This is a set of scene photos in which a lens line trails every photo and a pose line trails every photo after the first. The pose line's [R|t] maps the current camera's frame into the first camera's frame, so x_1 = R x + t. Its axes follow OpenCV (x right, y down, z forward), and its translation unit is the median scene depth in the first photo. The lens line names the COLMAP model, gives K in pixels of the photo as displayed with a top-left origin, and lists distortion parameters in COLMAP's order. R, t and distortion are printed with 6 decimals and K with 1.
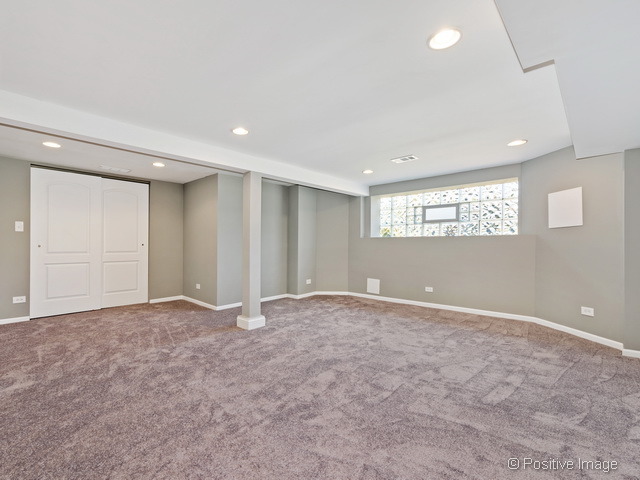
lens RADIAL K [[290.0, 0, 320.2], [0, 290.0, 244.9], [0, 0, 1]] dist [0.016790, -0.000899]
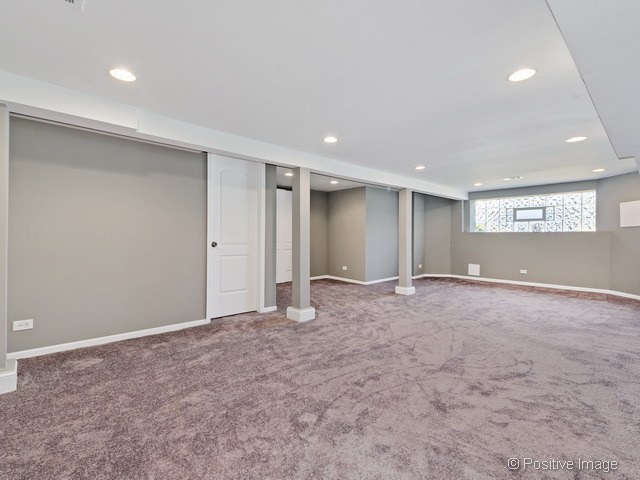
lens RADIAL K [[316.7, 0, 319.3], [0, 316.7, 234.0], [0, 0, 1]] dist [0.011985, -0.003615]
pose [[0.998356, 0.002901, -0.057241, -0.446925], [-0.003662, 0.999906, -0.013185, 0.002759], [0.057197, 0.013373, 0.998273, -0.476761]]
